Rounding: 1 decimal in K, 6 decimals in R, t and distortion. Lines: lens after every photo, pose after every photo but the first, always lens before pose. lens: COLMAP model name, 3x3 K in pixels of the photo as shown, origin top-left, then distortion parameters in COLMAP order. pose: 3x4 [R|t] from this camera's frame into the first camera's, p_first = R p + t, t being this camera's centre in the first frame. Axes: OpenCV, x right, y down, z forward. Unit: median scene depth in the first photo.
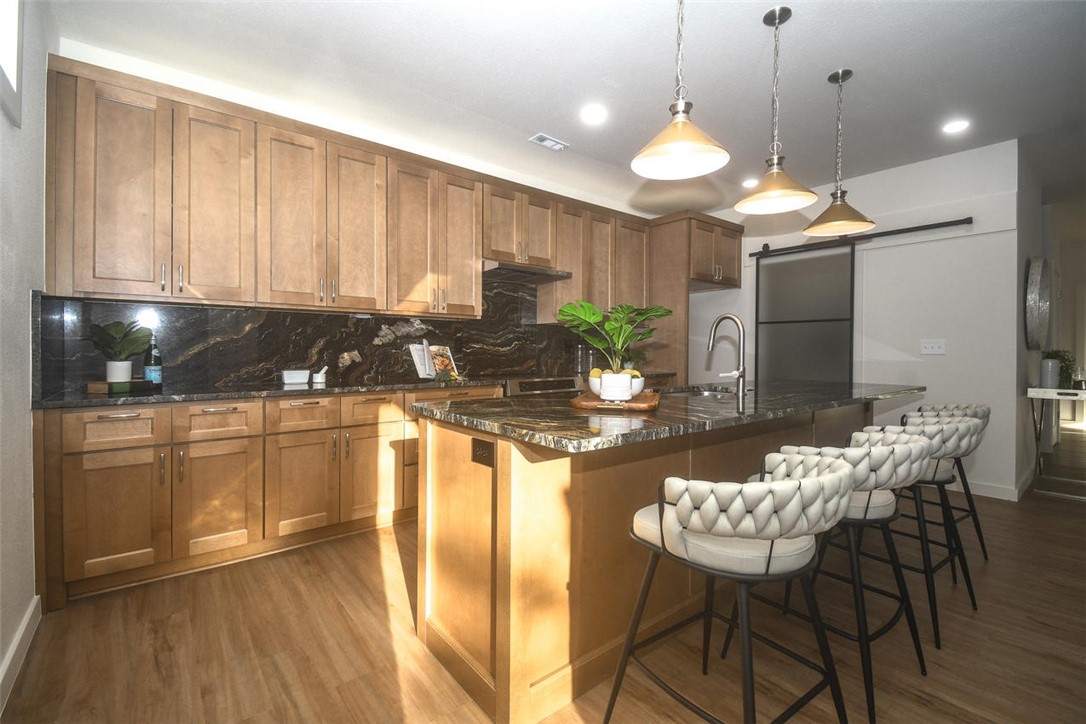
lens RADIAL K [[480.2, 0, 540.1], [0, 480.2, 350.3], [0, 0, 1]] dist [0.001183, 0.000123]
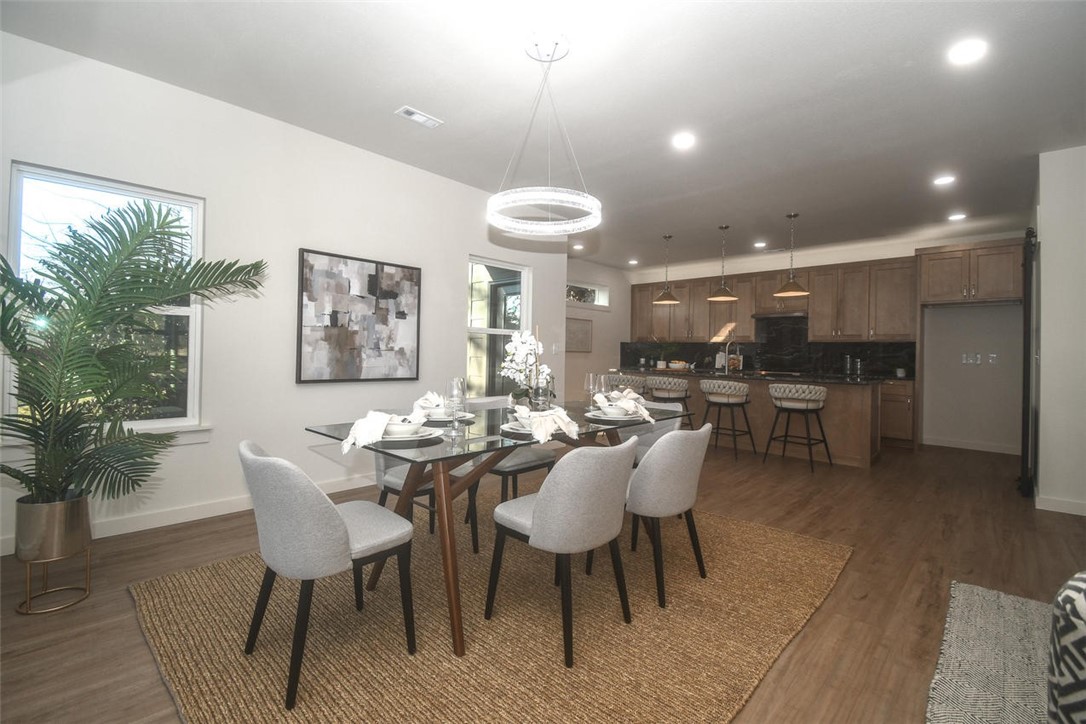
lens RADIAL K [[487.9, 0, 542.6], [0, 487.9, 351.9], [0, 0, 1]] dist [0.009541, -0.000329]
pose [[0.102780, -0.007469, -0.994676, 1.844680], [-0.022985, 0.999687, -0.009882, 0.017476], [0.994439, 0.023878, 0.102576, -0.118363]]
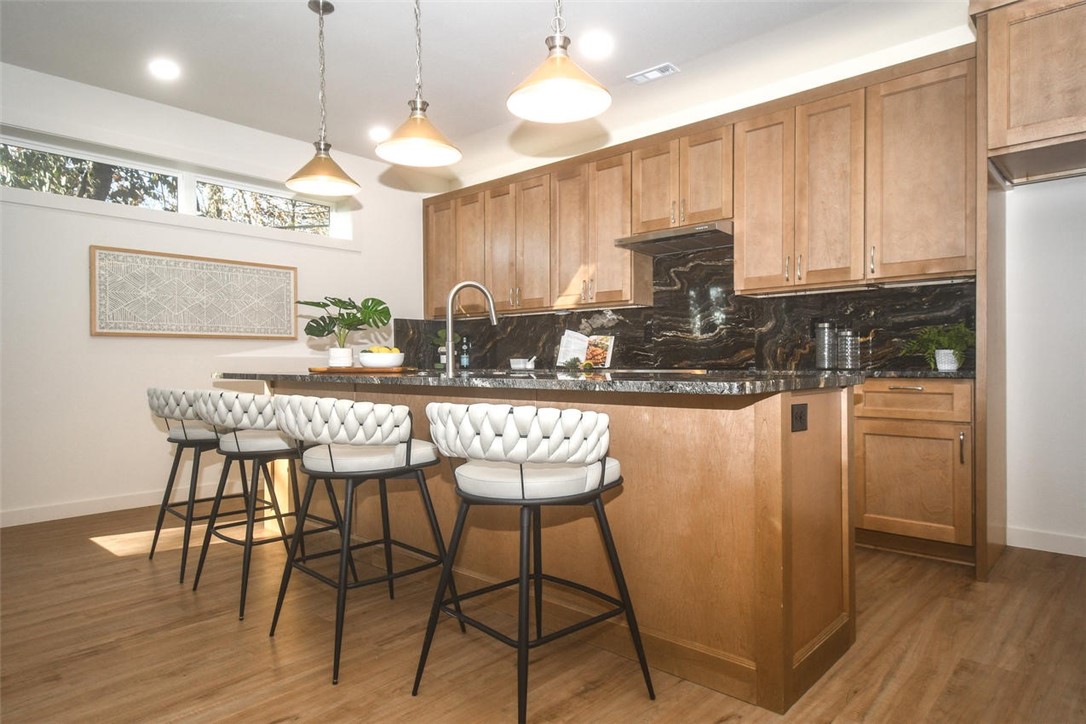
lens RADIAL K [[662.3, 0, 543.0], [0, 662.3, 362.0], [0, 0, 1]] dist [0.002078, 0.000623]
pose [[0.125348, -0.006612, -0.992091, 1.068347], [0.005271, 0.999968, -0.005999, 0.049645], [0.992099, -0.004477, 0.125379, 0.670558]]
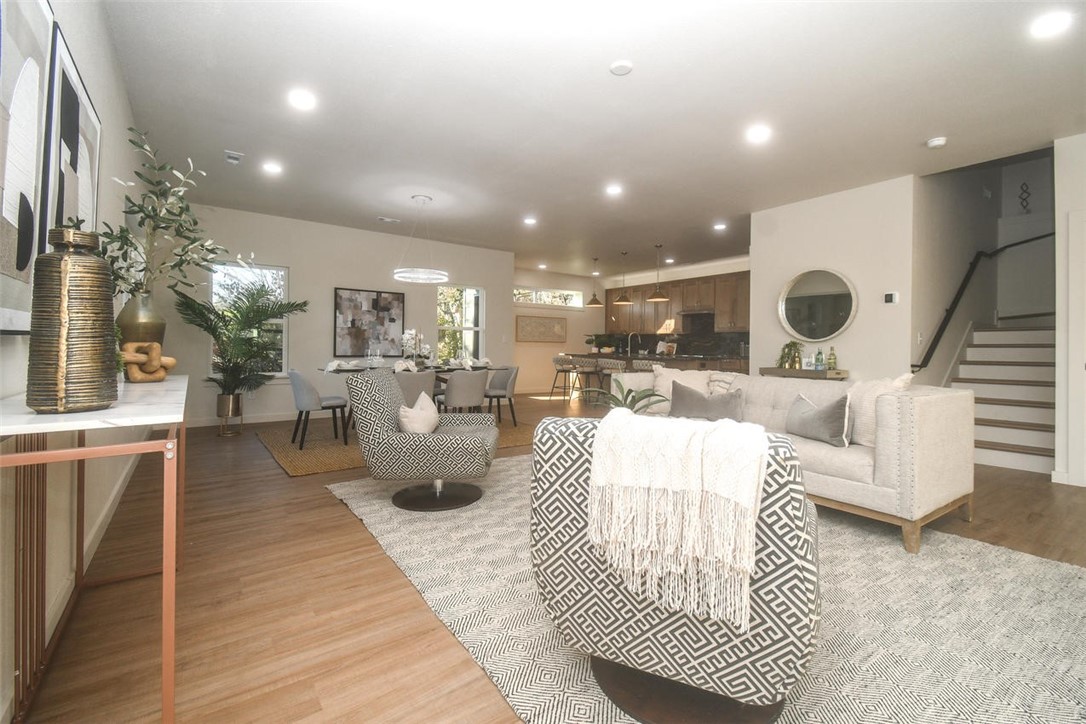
lens RADIAL K [[491.5, 0, 541.1], [0, 491.5, 346.1], [0, 0, 1]] dist [0.056475, 0.000465]
pose [[-0.083631, -0.007413, -0.996469, 2.650553], [-0.017739, 0.999825, -0.005949, 0.036452], [0.996339, 0.017179, -0.083748, 0.441209]]
